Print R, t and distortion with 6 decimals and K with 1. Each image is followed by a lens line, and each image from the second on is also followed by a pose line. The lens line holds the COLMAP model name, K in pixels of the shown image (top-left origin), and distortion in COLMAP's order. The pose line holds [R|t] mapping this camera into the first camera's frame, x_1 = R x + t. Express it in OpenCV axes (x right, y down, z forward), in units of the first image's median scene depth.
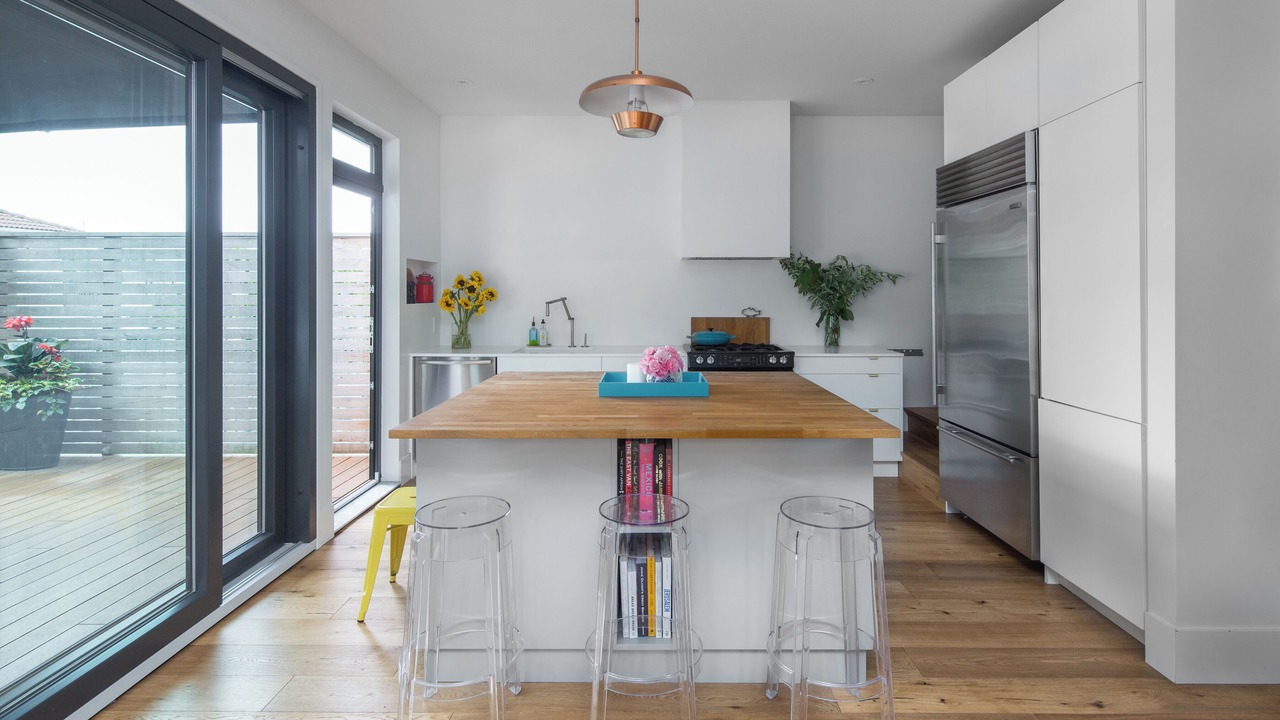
lens RADIAL K [[614.9, 0, 642.1], [0, 614.9, 295.0], [0, 0, 1]] dist [0.001020, -0.000237]
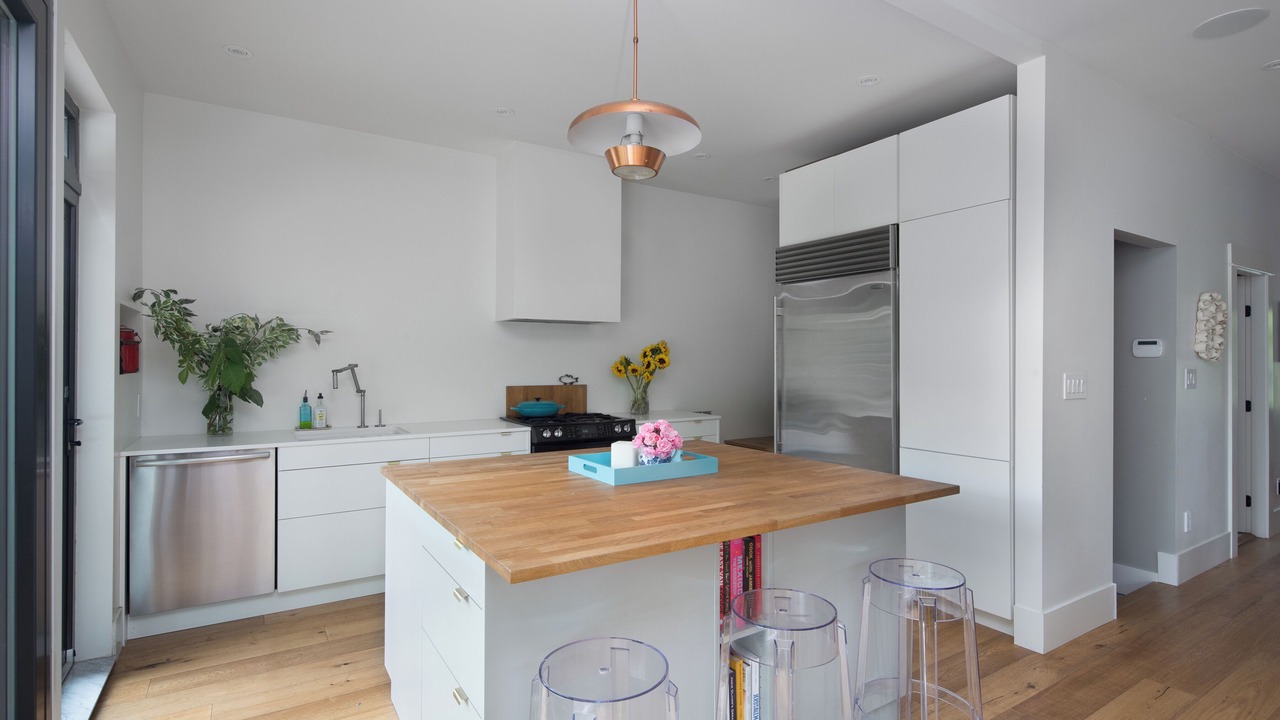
lens RADIAL K [[619.4, 0, 640.0], [0, 619.4, 360.0], [0, 0, 1]] dist [0.000057, 0.000267]
pose [[0.838576, 0.002000, 0.544781, -0.287186], [-0.001446, 0.999998, -0.001445, -0.000894], [-0.544783, 0.000424, 0.838577, 0.167808]]
